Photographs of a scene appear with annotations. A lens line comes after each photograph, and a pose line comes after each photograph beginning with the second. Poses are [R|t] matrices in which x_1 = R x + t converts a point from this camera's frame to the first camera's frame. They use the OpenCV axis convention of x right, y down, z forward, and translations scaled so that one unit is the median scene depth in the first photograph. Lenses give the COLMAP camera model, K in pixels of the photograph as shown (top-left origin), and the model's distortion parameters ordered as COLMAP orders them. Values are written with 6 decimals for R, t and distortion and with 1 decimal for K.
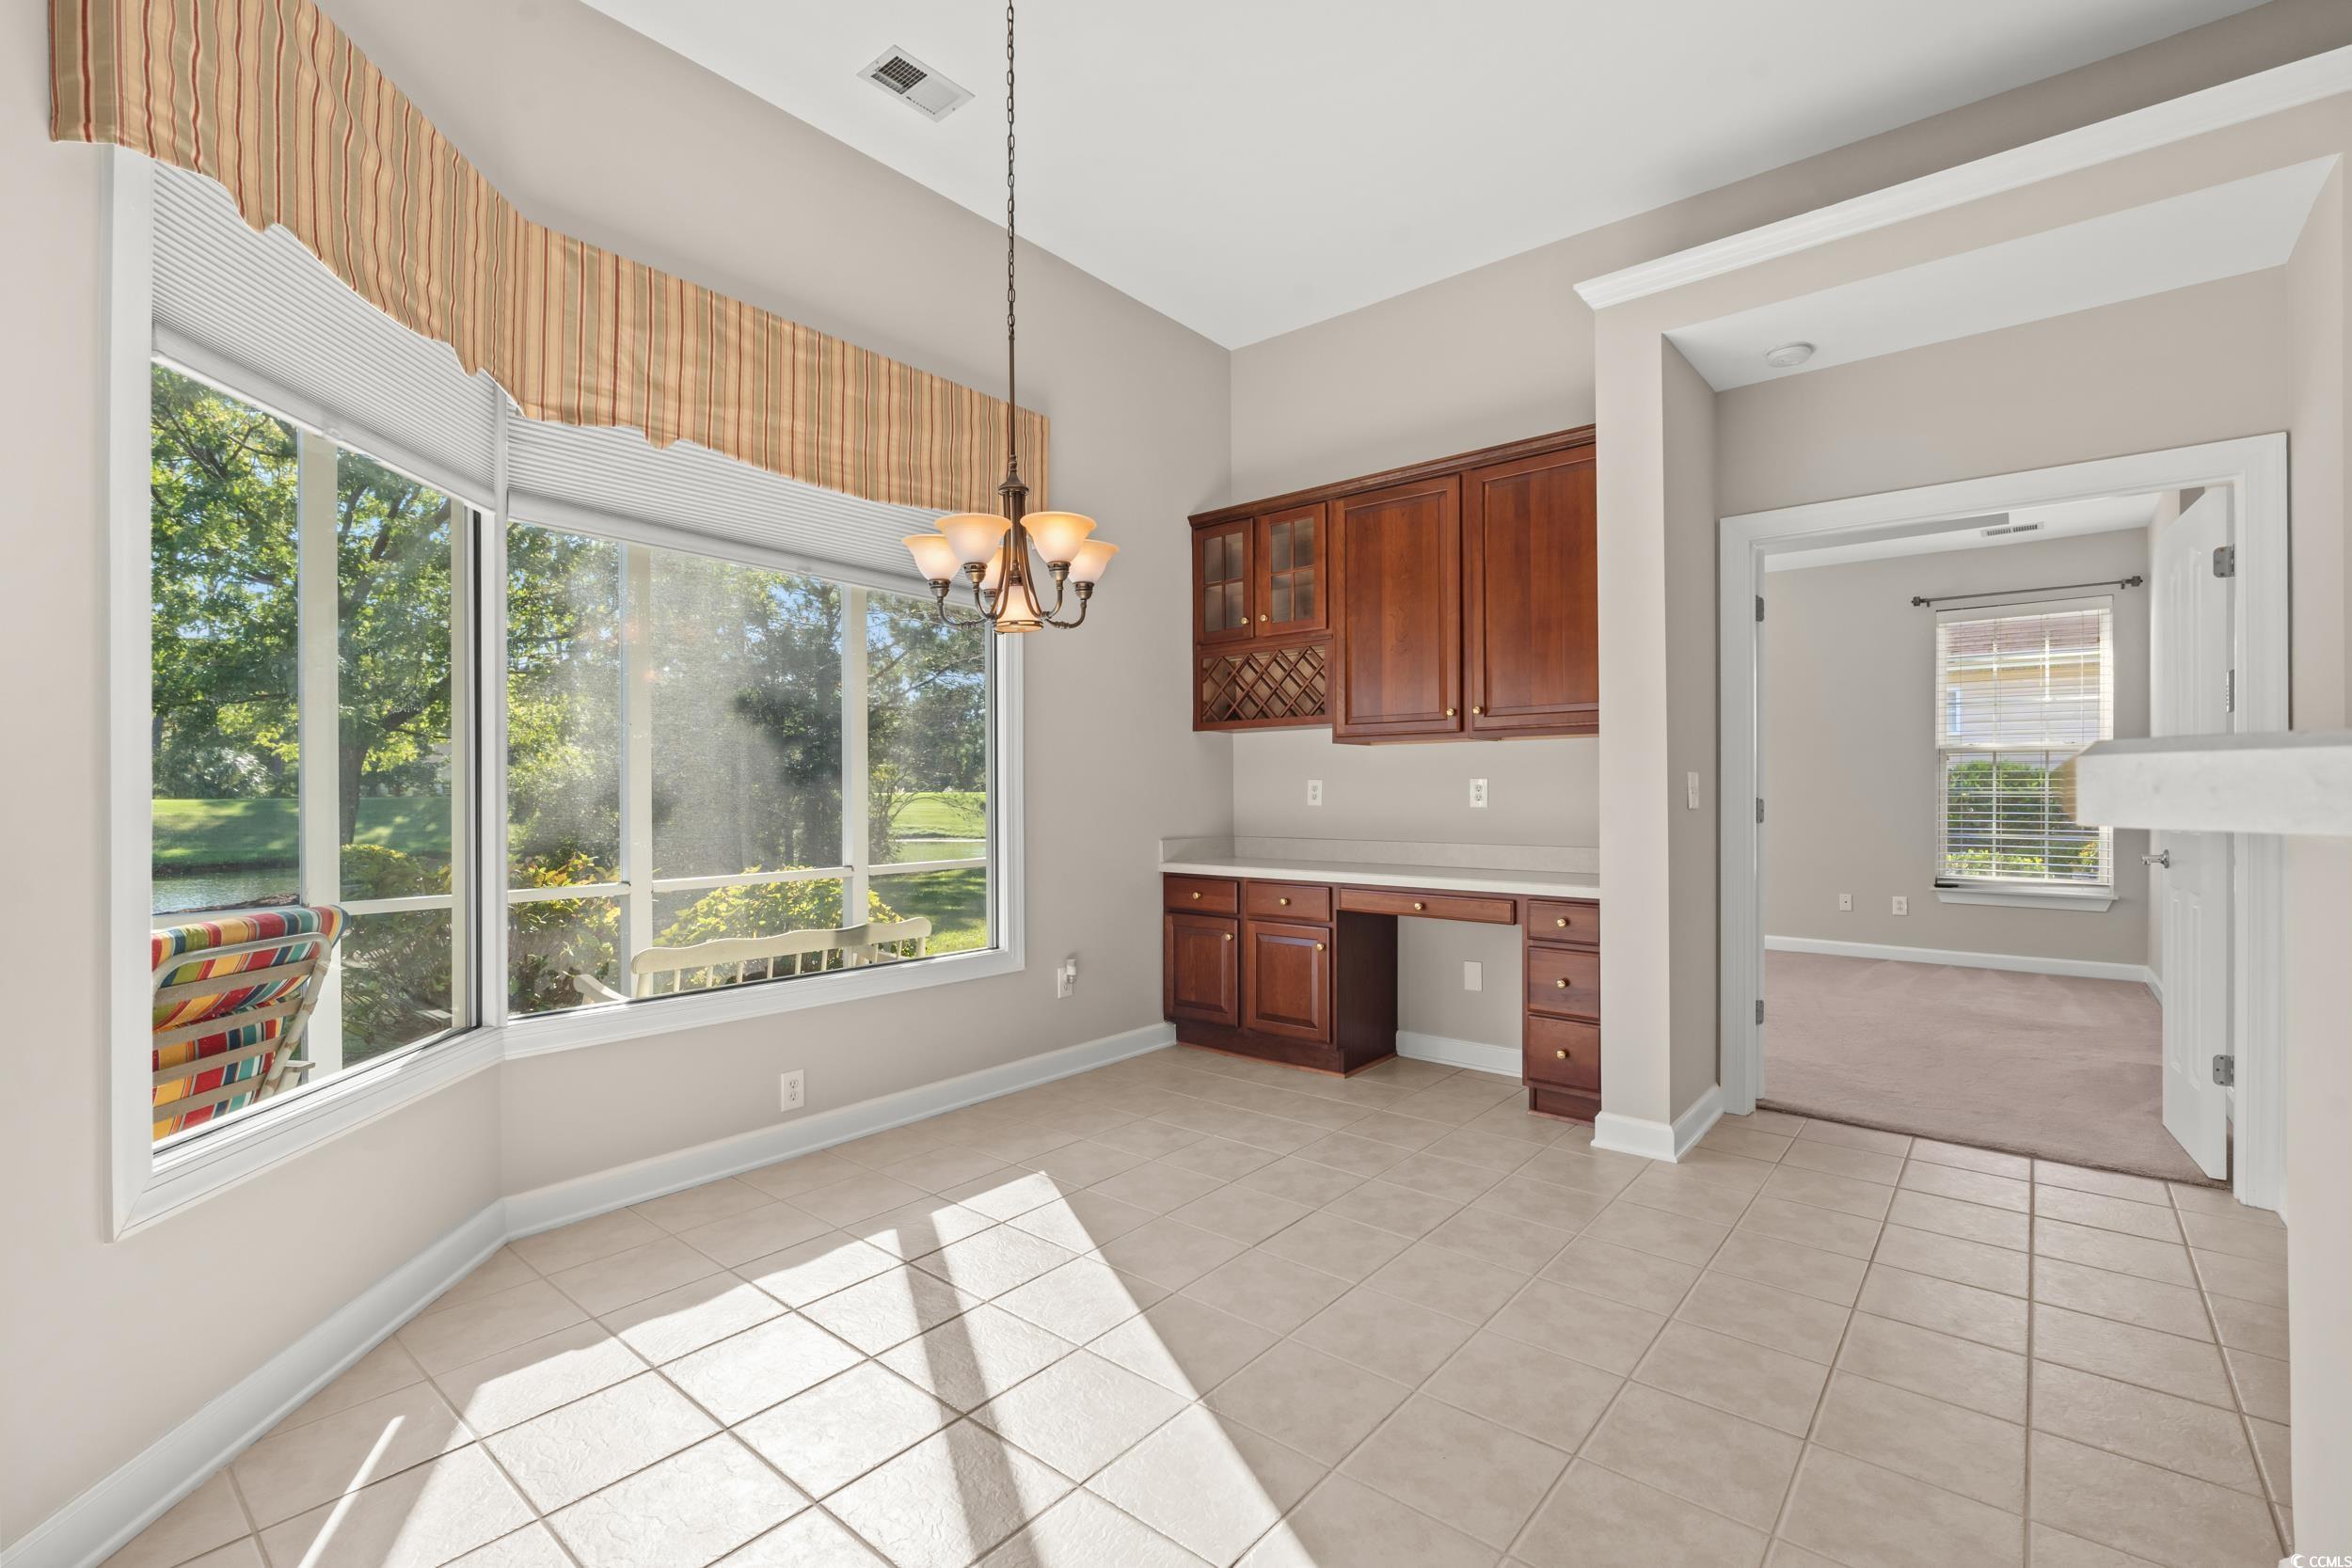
lens RADIAL K [[1030.1, 0, 1176.0], [0, 1030.1, 784.0], [0, 0, 1]] dist [-0.001584, -0.000464]
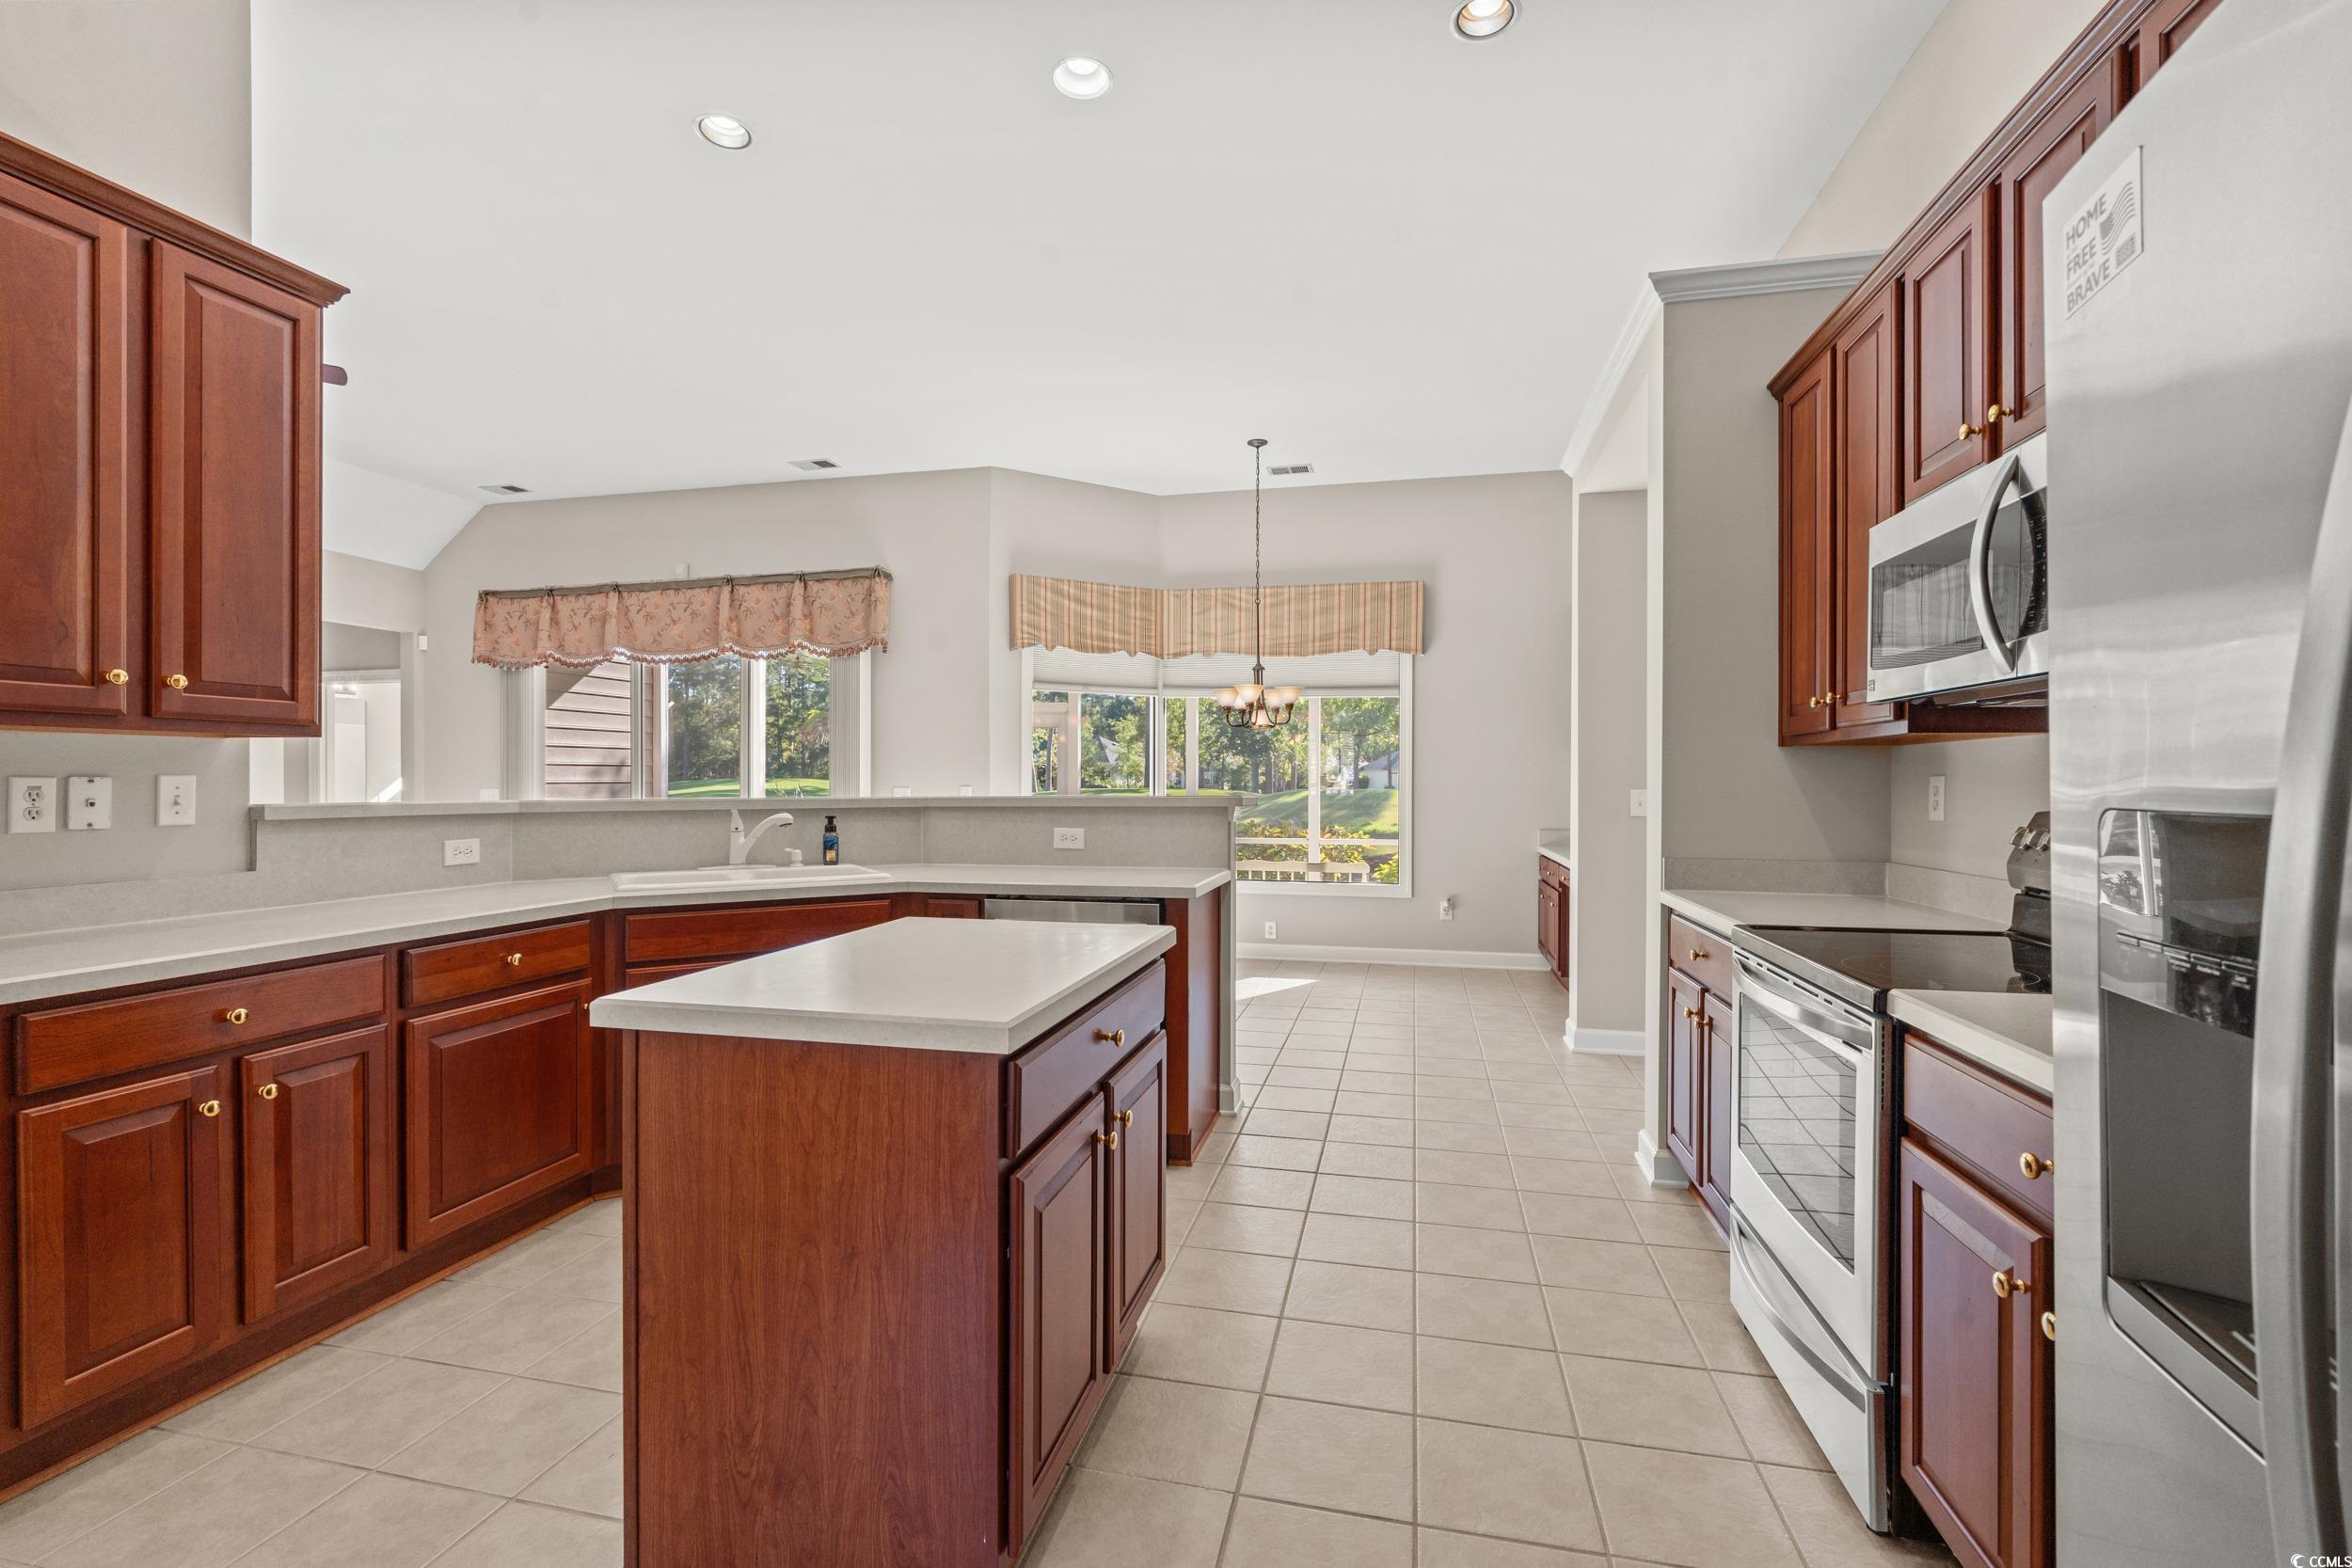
lens RADIAL K [[1009.6, 0, 1176.0], [0, 1009.6, 784.0], [0, 0, 1]] dist [0.000085, -0.000079]
pose [[0.452597, 0.002914, -0.891711, 1.475177], [-0.001239, 0.999996, 0.002639, -0.023922], [0.891714, -0.000090, 0.452599, -0.164802]]
